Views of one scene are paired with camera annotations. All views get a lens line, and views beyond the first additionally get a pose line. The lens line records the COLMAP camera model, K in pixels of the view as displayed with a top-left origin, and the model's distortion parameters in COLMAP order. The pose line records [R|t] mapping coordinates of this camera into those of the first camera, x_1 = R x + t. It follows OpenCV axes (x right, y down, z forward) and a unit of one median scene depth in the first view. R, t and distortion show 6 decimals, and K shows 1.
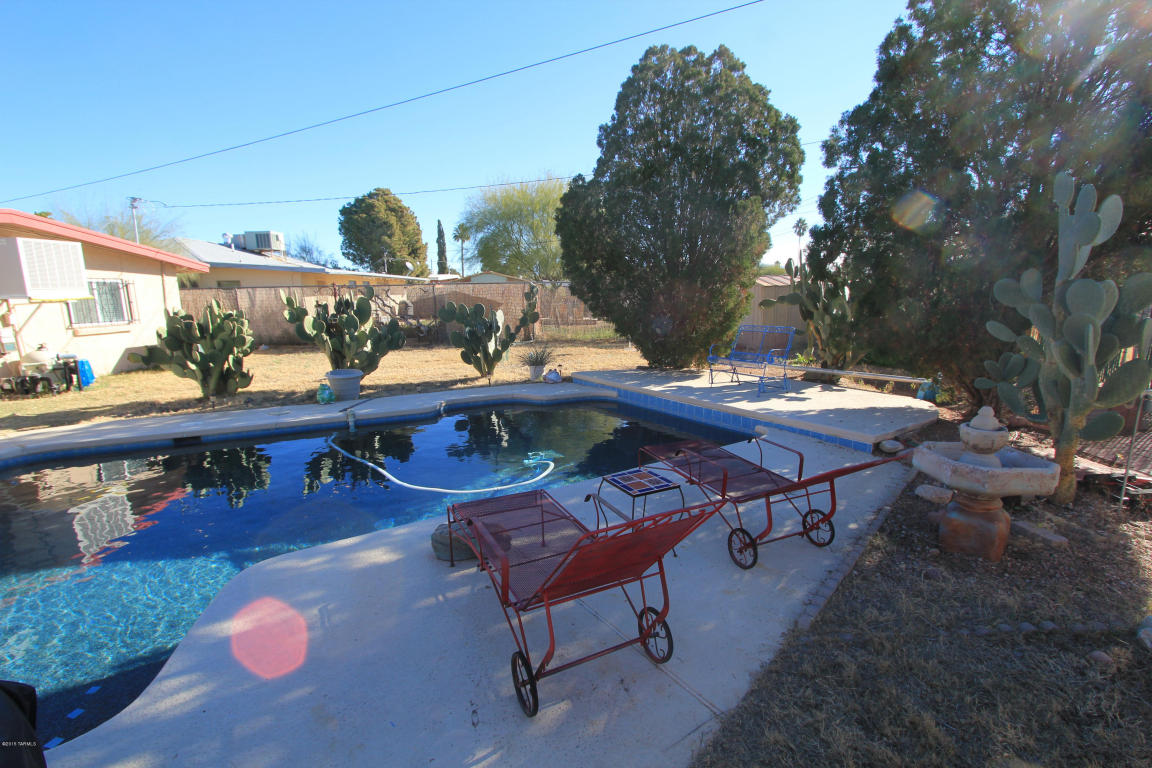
lens RADIAL K [[521.5, 0, 575.8], [0, 521.5, 386.9], [0, 0, 1]] dist [-0.014866, -0.000334]
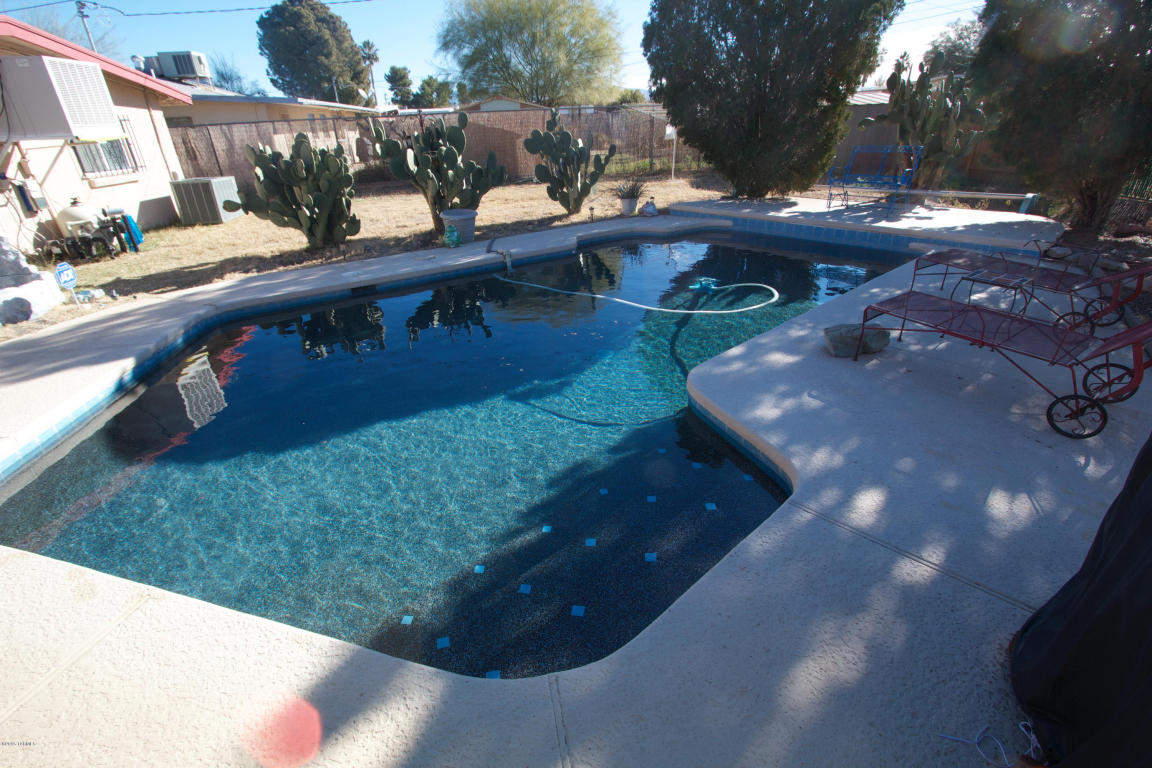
lens RADIAL K [[521.5, 0, 576.7], [0, 521.5, 386.5], [0, 0, 1]] dist [-0.014866, -0.000334]
pose [[0.989429, -0.085027, 0.117479, -0.327876], [0.048294, 0.957034, 0.285926, 0.012555], [-0.136742, -0.277229, 0.951023, -0.012446]]
